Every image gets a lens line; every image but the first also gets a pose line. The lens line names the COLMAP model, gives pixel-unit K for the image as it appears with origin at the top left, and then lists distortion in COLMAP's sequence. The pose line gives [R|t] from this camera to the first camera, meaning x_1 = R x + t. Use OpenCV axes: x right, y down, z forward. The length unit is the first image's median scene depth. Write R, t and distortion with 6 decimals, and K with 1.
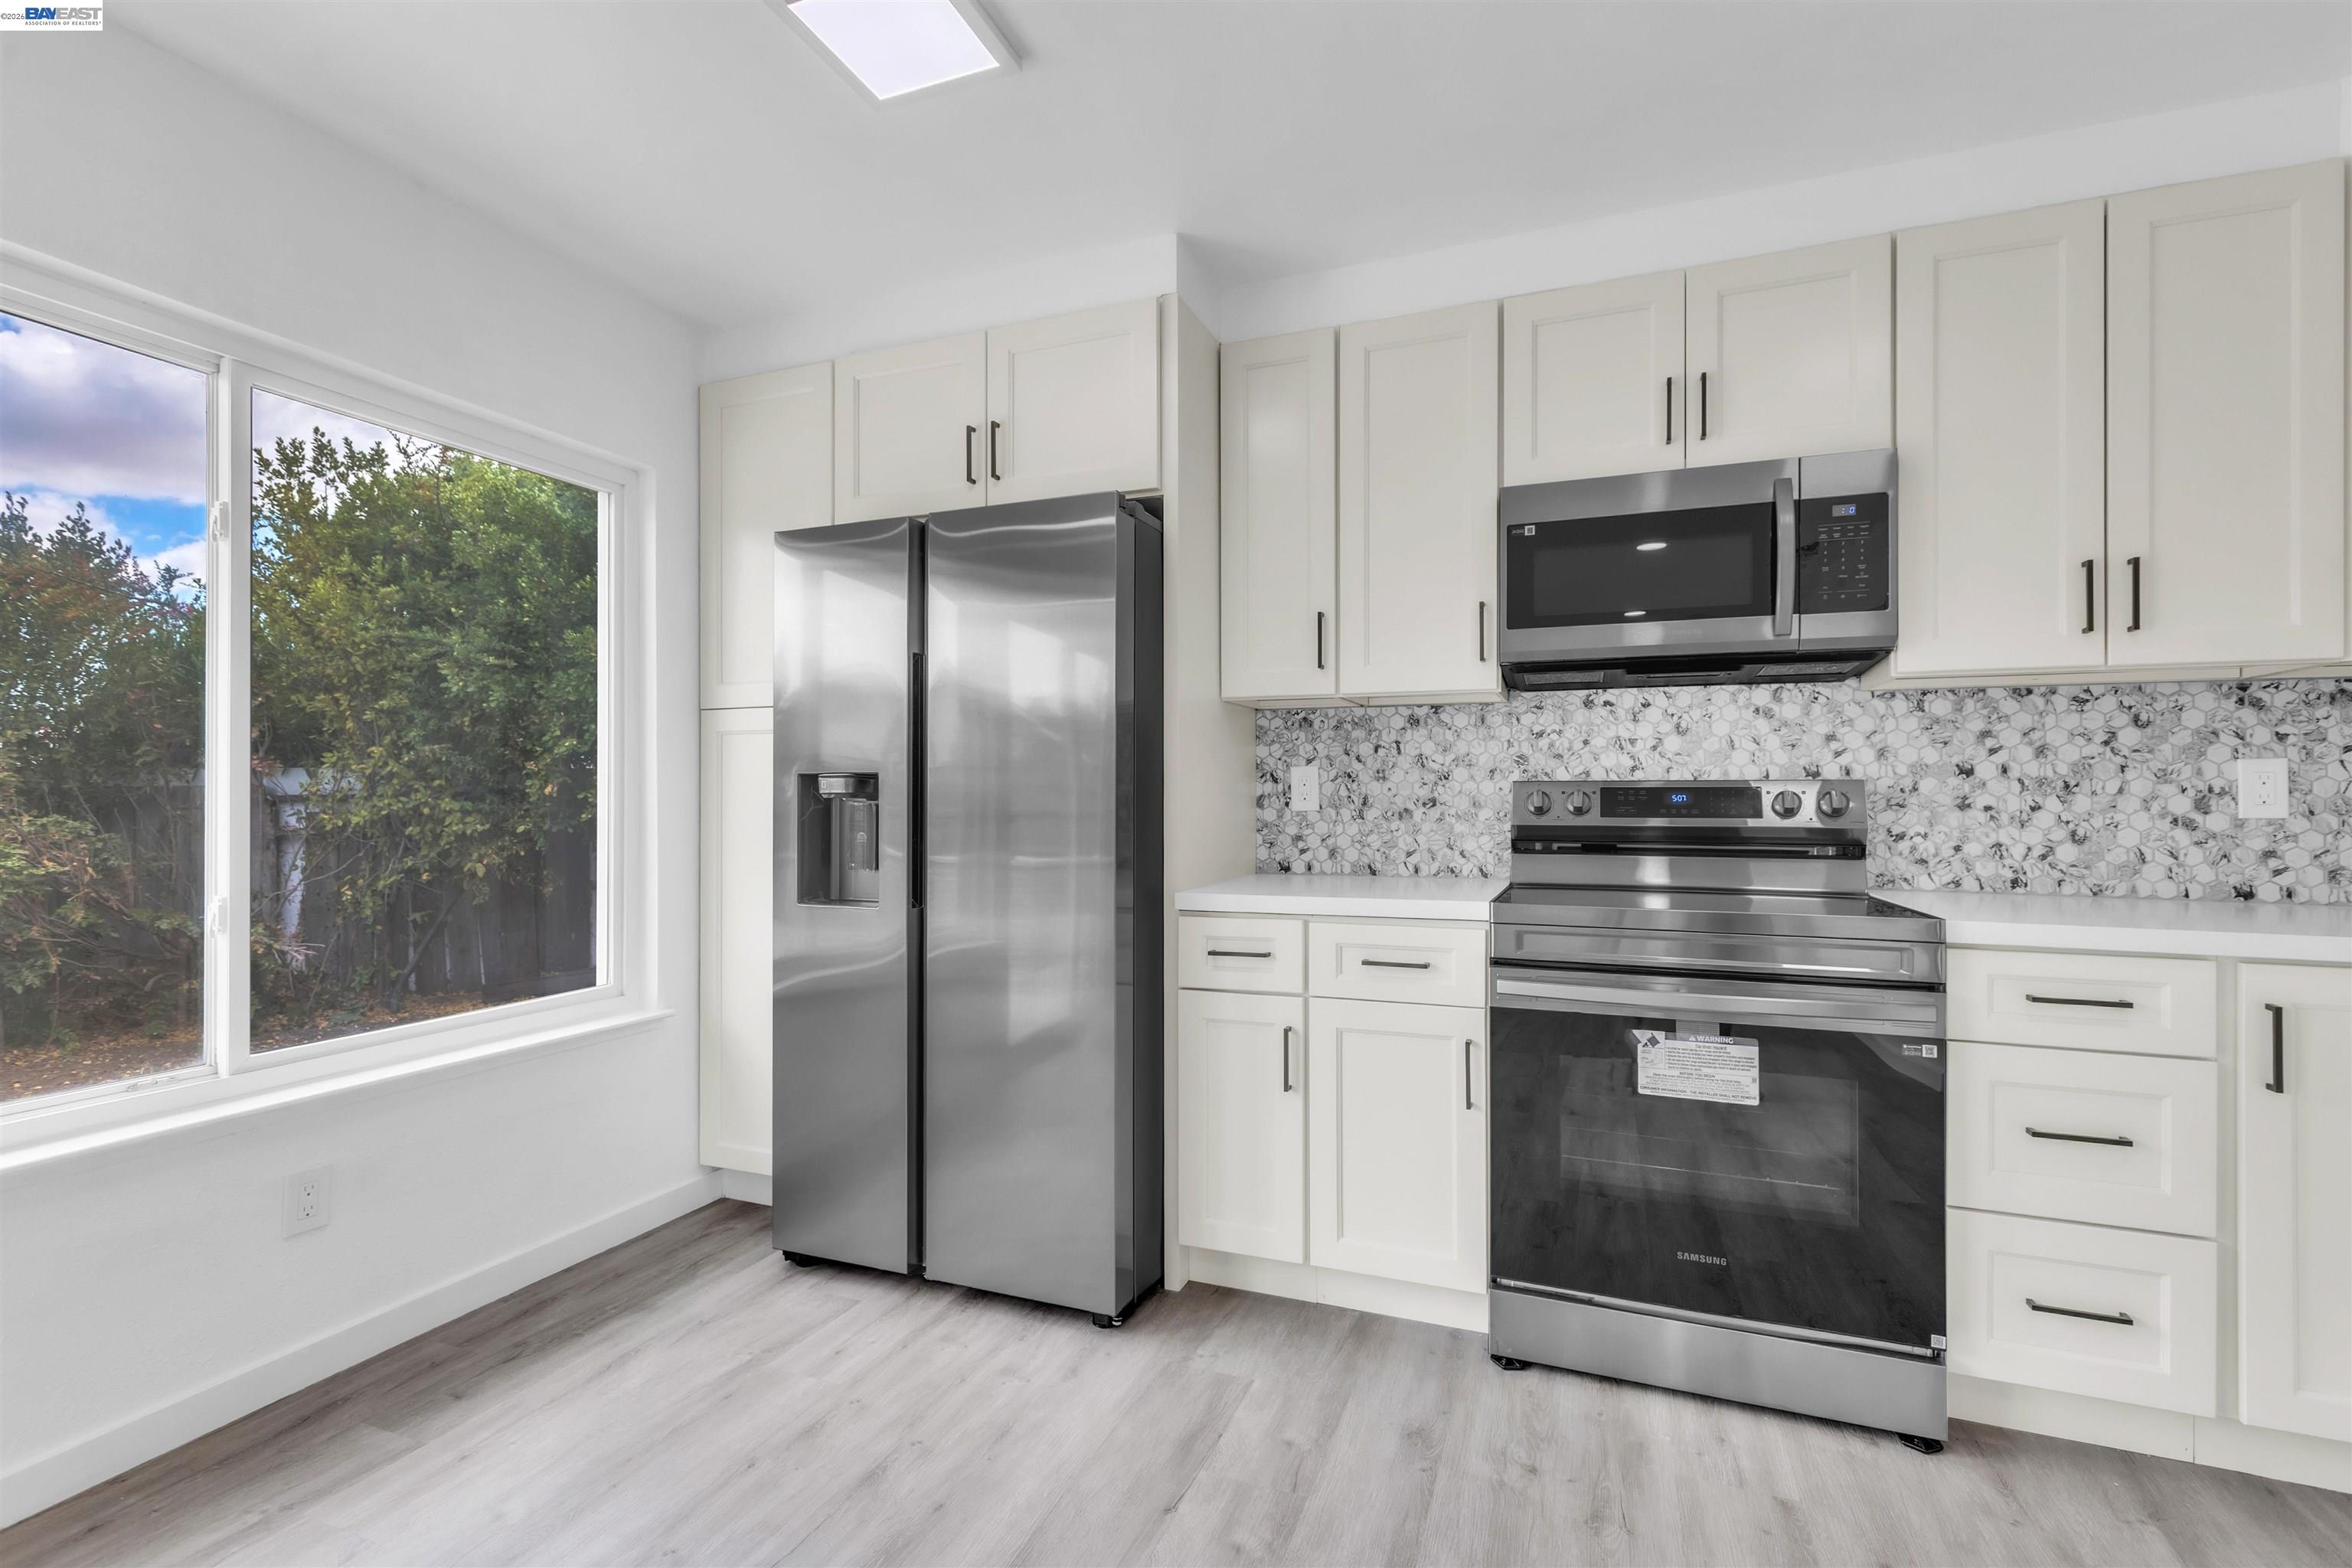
lens RADIAL K [[1061.7, 0, 1176.0], [0, 1061.7, 784.0], [0, 0, 1]] dist [0.001128, 0.000094]
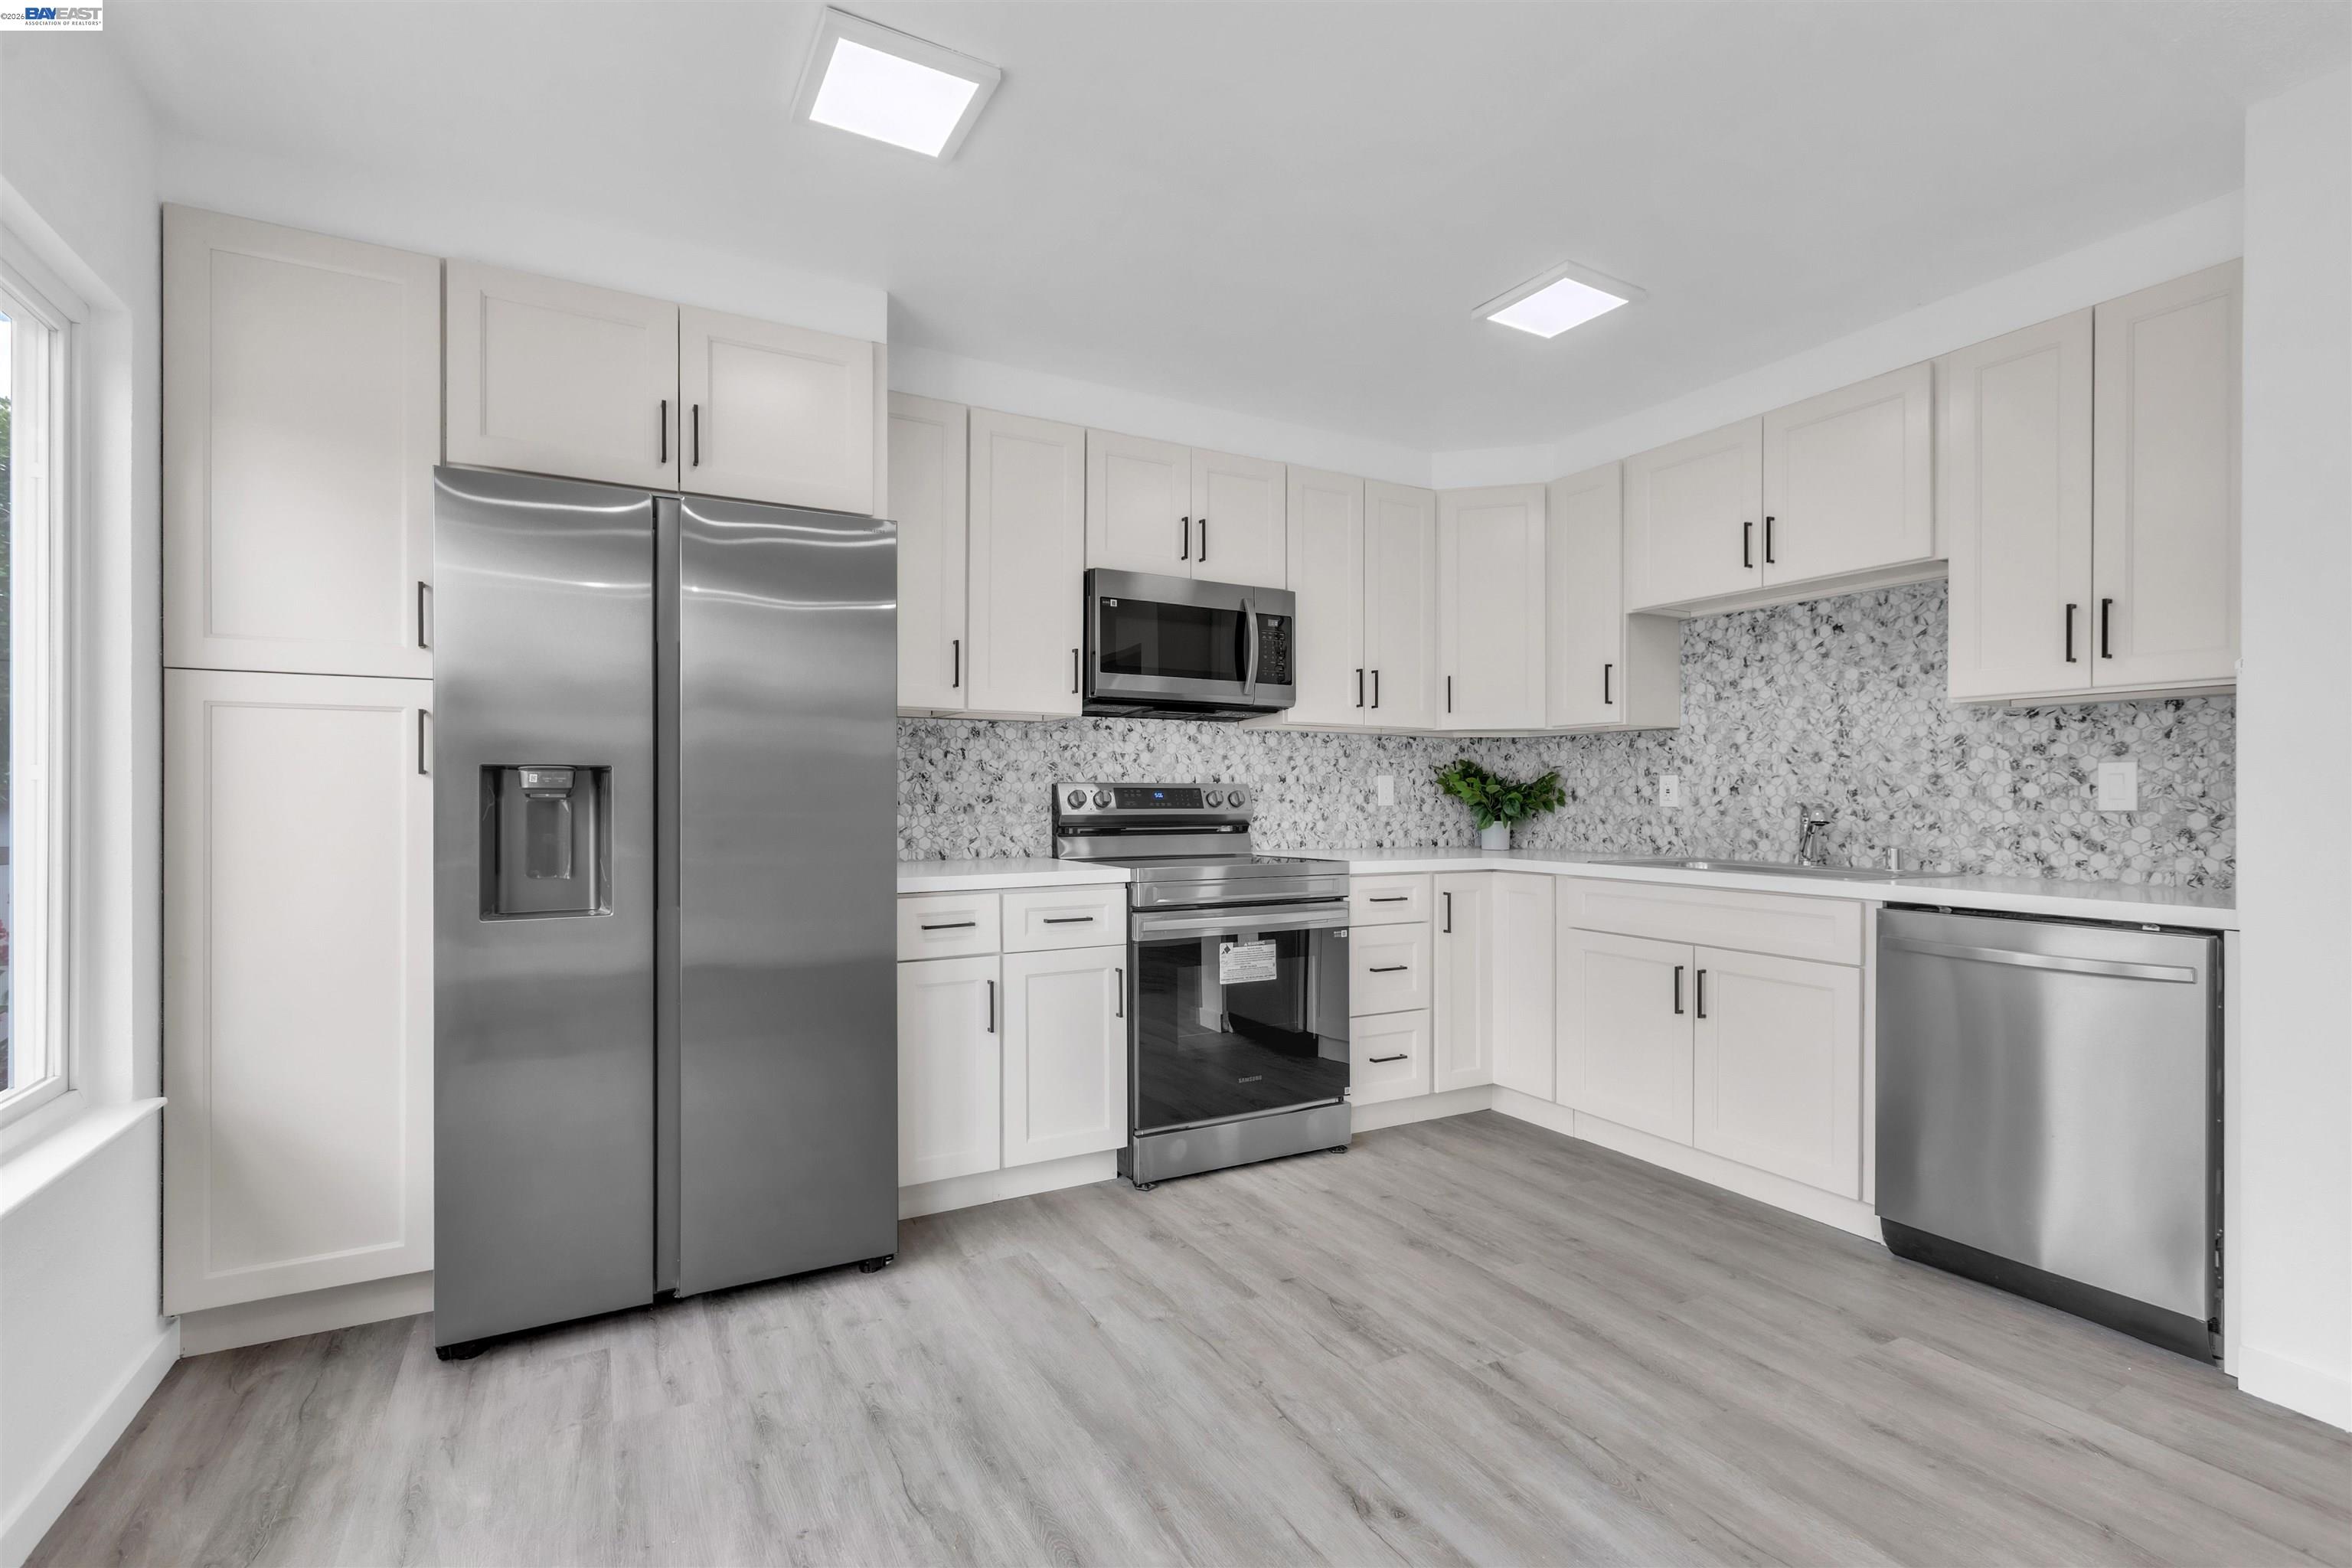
lens RADIAL K [[1052.7, 0, 1176.0], [0, 1052.7, 784.0], [0, 0, 1]] dist [-0.002274, -0.000233]
pose [[0.637147, 0.008952, 0.770690, -0.670450], [-0.009690, 0.999947, -0.003603, 0.002729], [-0.770682, -0.005172, 0.637200, 0.054568]]
